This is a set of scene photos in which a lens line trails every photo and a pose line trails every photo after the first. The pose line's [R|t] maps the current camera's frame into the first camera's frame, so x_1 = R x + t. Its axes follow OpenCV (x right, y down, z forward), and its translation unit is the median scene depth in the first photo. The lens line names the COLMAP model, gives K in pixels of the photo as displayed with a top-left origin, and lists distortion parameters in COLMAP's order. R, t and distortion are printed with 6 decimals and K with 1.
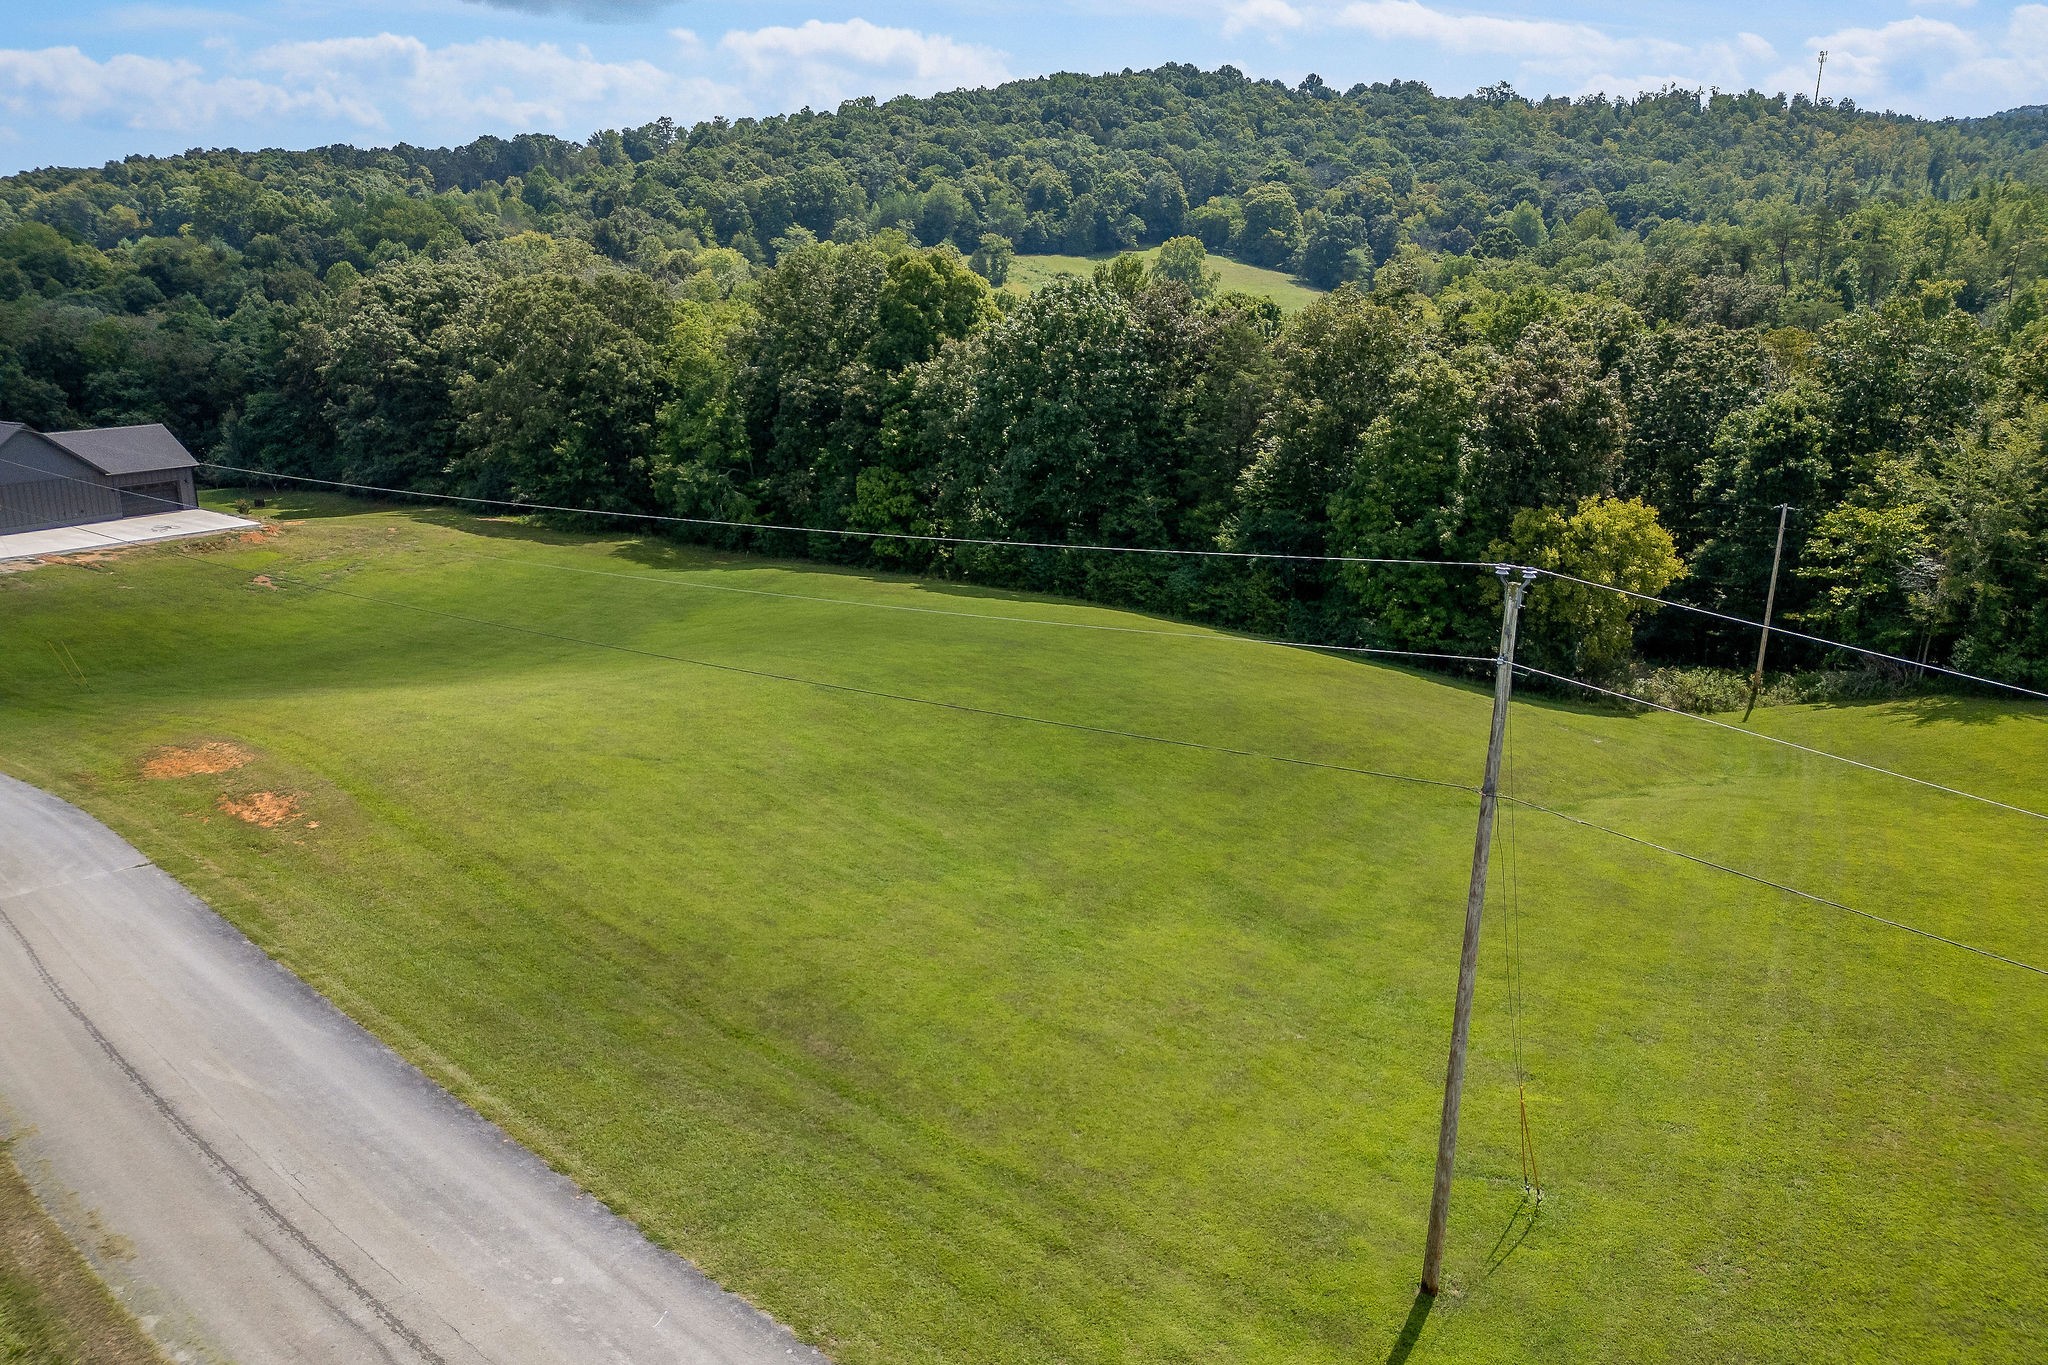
lens RADIAL K [[1421.1, 0, 1026.2], [0, 1421.1, 684.0], [0, 0, 1]] dist [0.083649, -0.080045]
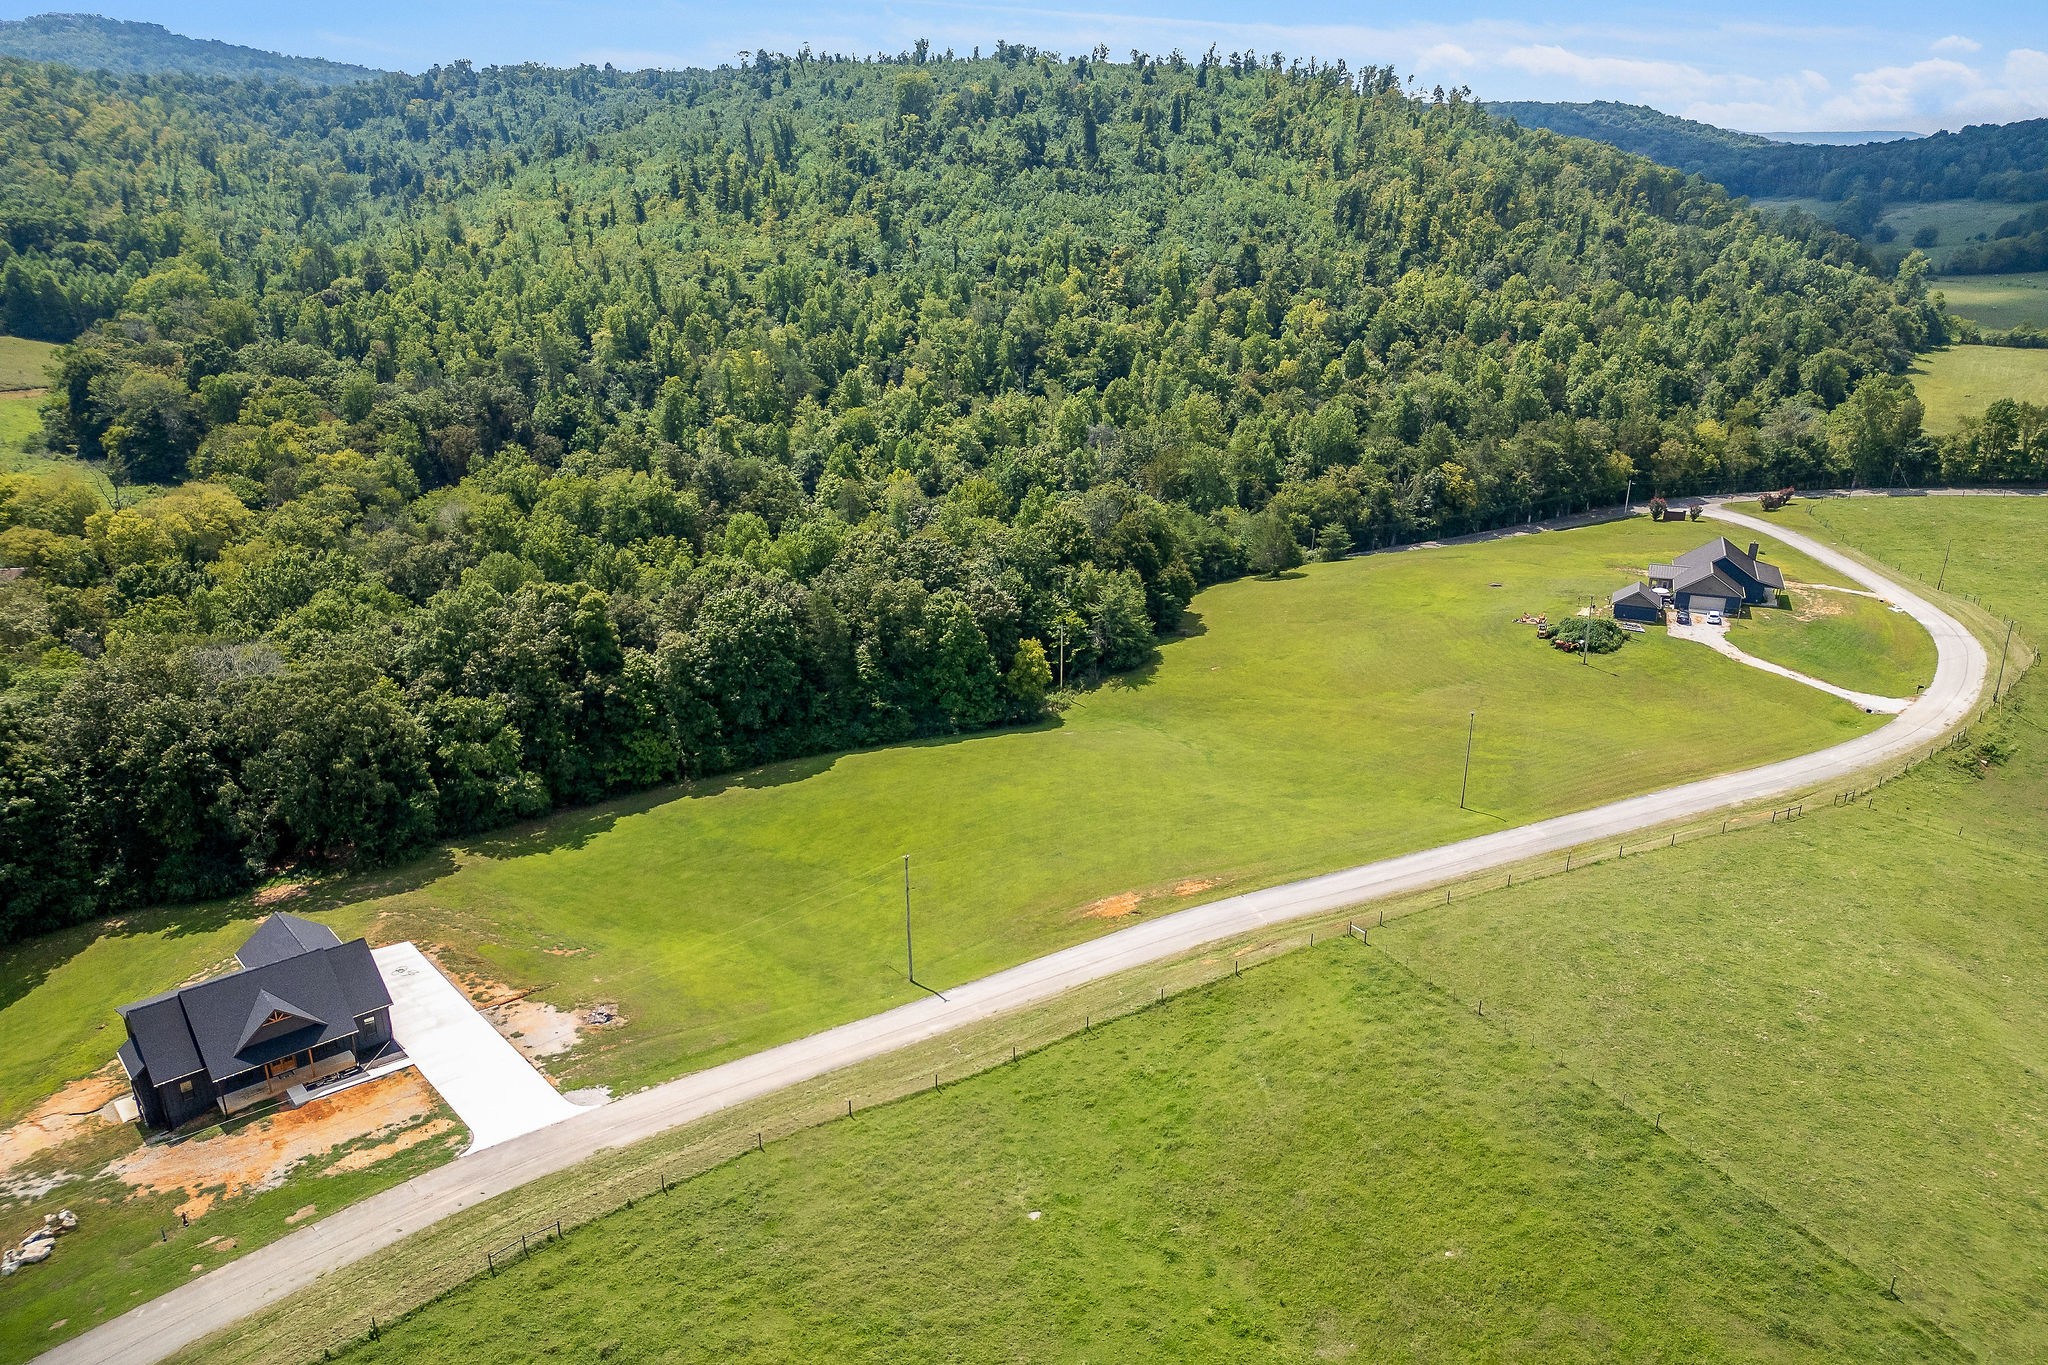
lens RADIAL K [[1428.2, 0, 1025.1], [0, 1428.2, 740.5], [0, 0, 1]] dist [0.081115, -0.072507]
pose [[0.391749, -0.351524, 0.850273, -1.175357], [0.248978, 0.930160, 0.269838, -0.425232], [-0.885744, 0.105991, 0.451911, -0.067361]]
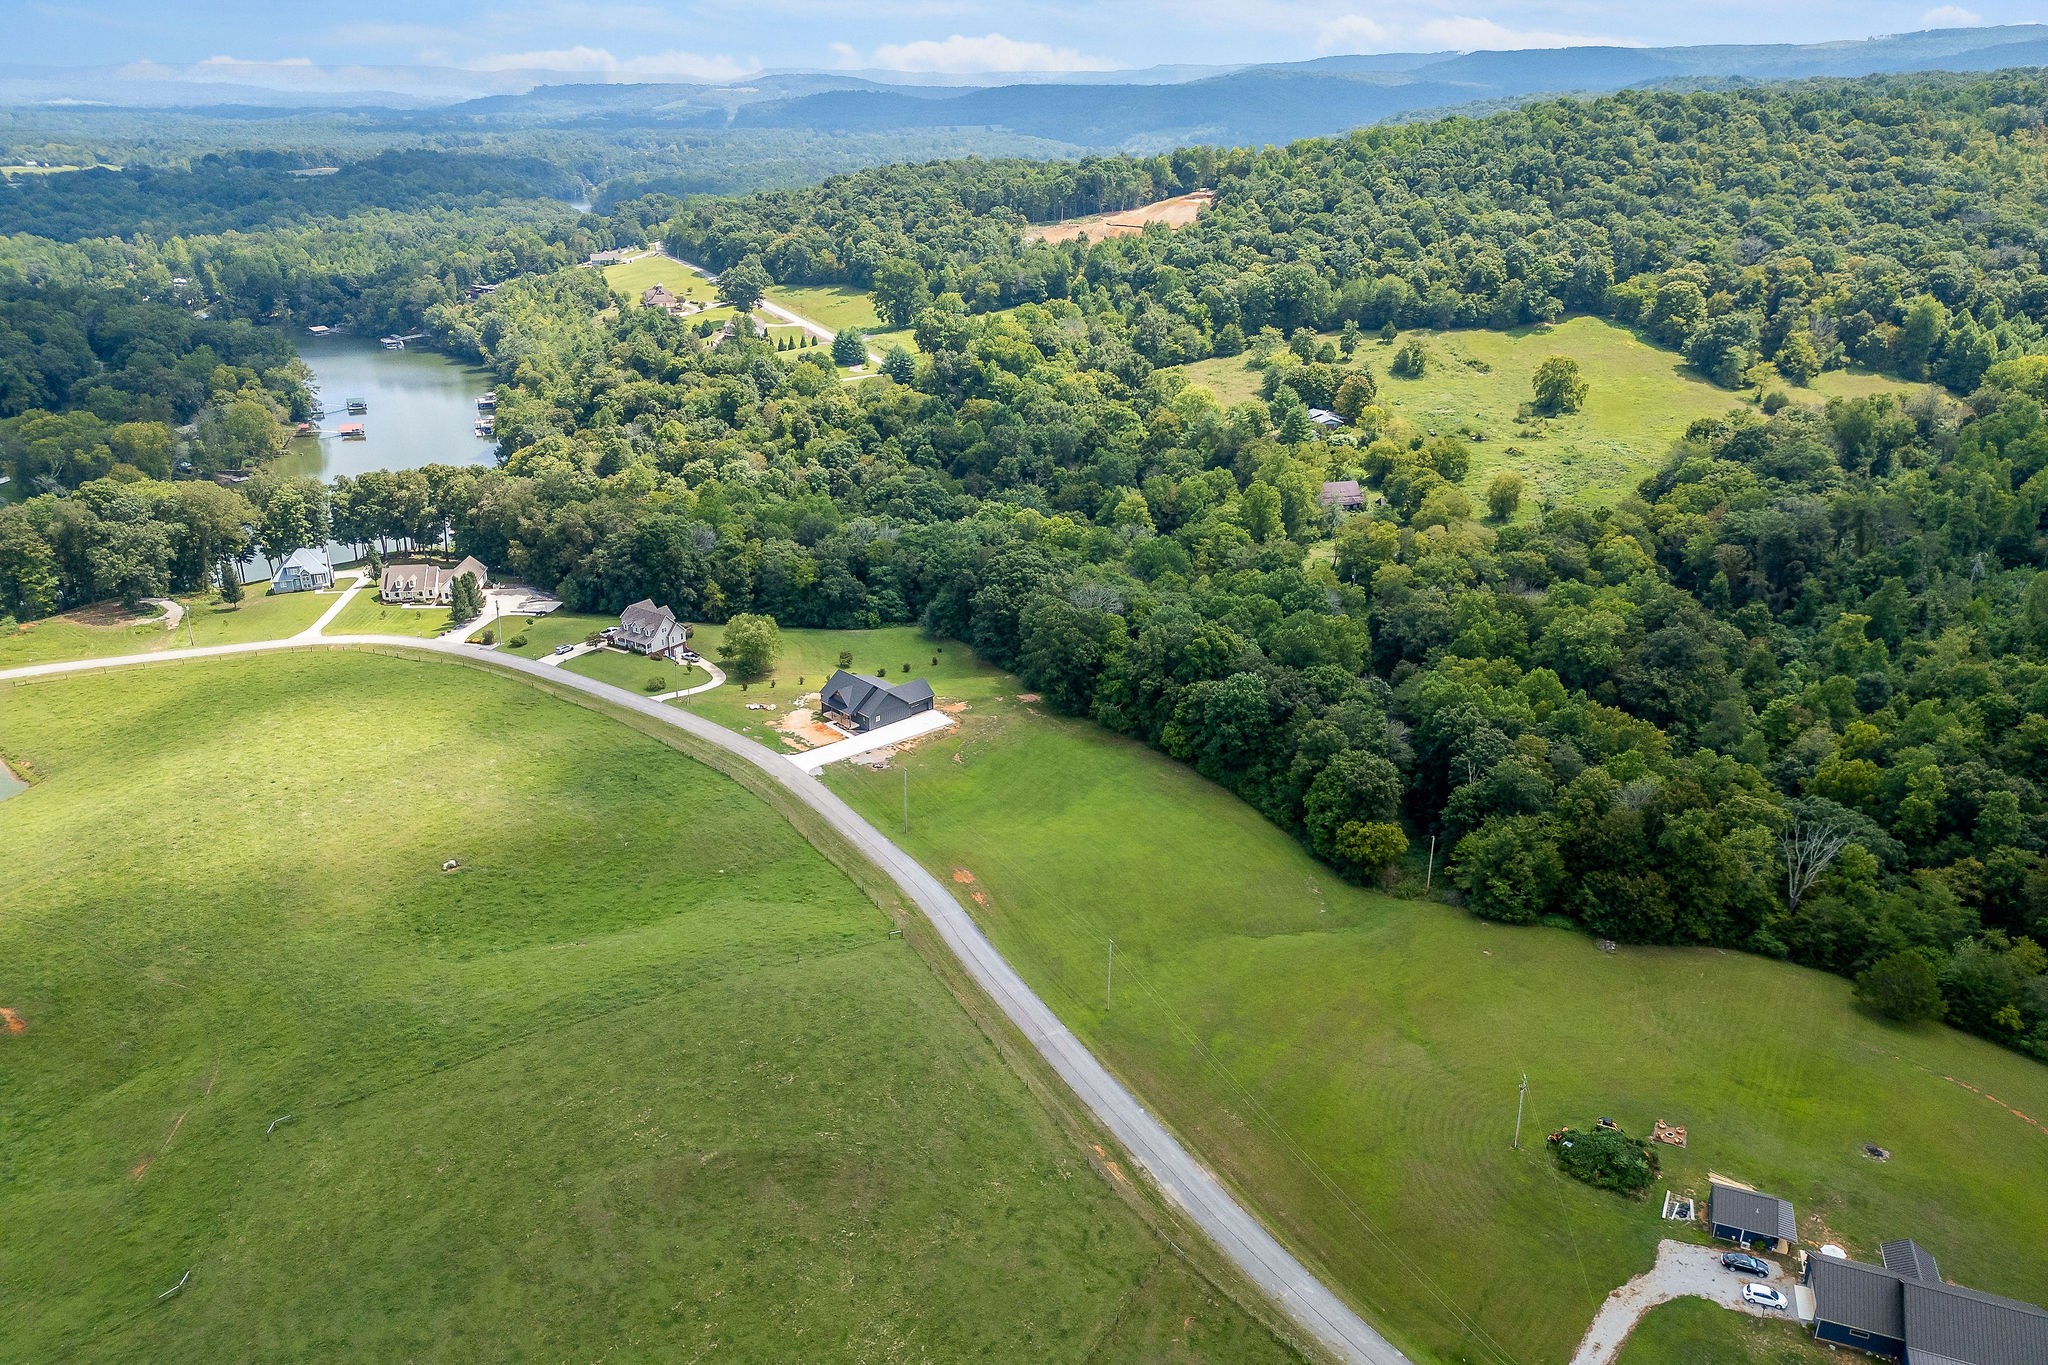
lens RADIAL K [[1443.3, 0, 1028.5], [0, 1443.3, 679.2], [0, 0, 1]] dist [0.081373, -0.085953]
pose [[0.931131, 0.128182, -0.341414, 0.477096], [-0.087333, 0.987327, 0.132507, -0.502754], [0.354073, -0.093564, 0.930526, -1.341559]]
